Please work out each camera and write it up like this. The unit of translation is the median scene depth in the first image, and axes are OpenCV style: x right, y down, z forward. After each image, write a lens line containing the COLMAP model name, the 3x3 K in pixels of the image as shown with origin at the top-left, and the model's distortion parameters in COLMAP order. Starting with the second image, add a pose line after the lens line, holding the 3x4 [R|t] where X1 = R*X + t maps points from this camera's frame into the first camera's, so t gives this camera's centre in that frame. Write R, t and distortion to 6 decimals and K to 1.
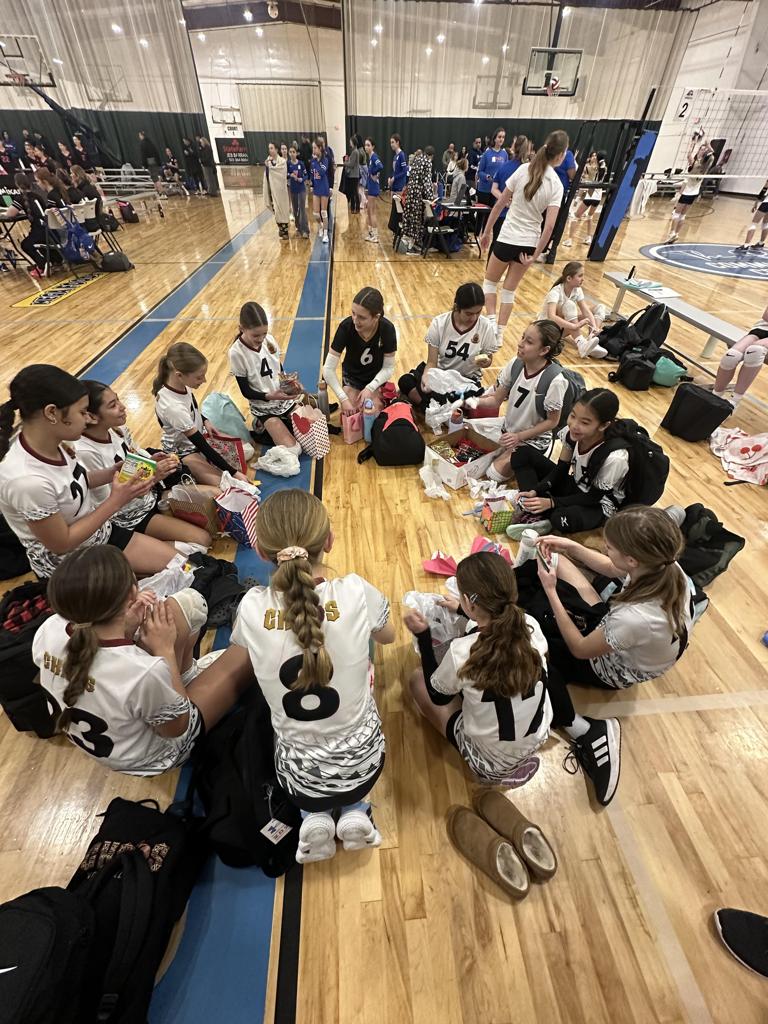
lens RADIAL K [[410.1, 0, 384.0], [0, 410.1, 512.0], [0, 0, 1]] dist [0.003072, 0.000161]
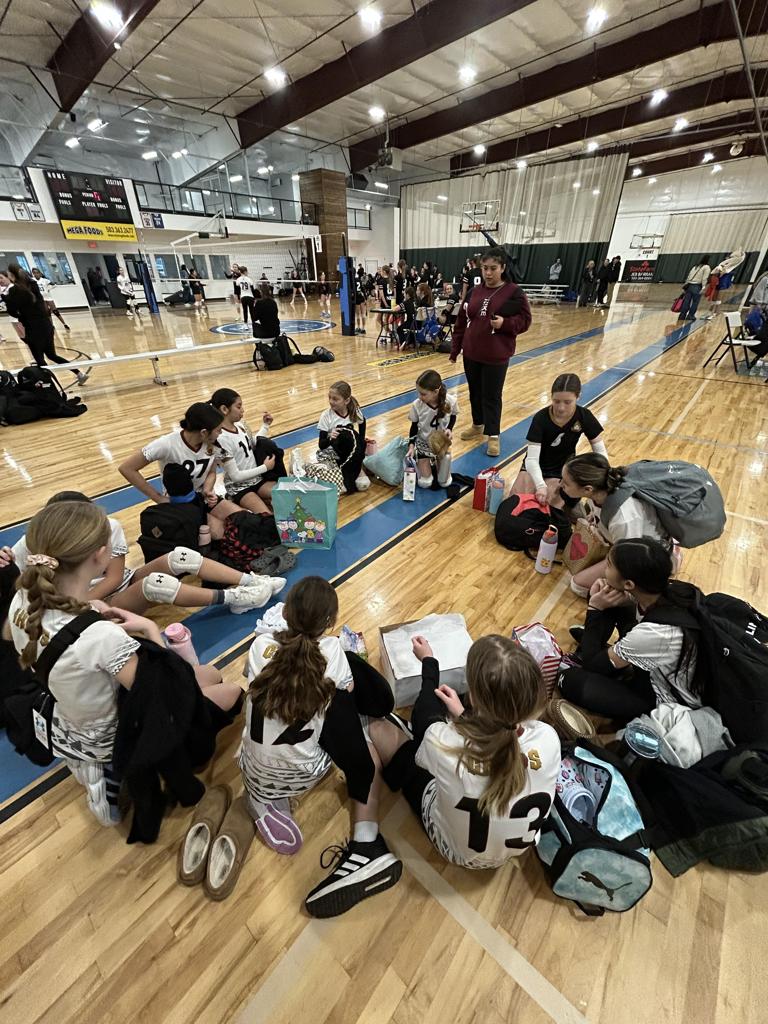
lens RADIAL K [[407.0, 0, 384.0], [0, 407.0, 512.0], [0, 0, 1]] dist [0.007359, 0.000054]
pose [[0.710727, 0.356197, -0.606623, 0.473770], [-0.463170, 0.885986, -0.022423, -0.059008], [0.529472, 0.296906, 0.794673, 0.069350]]
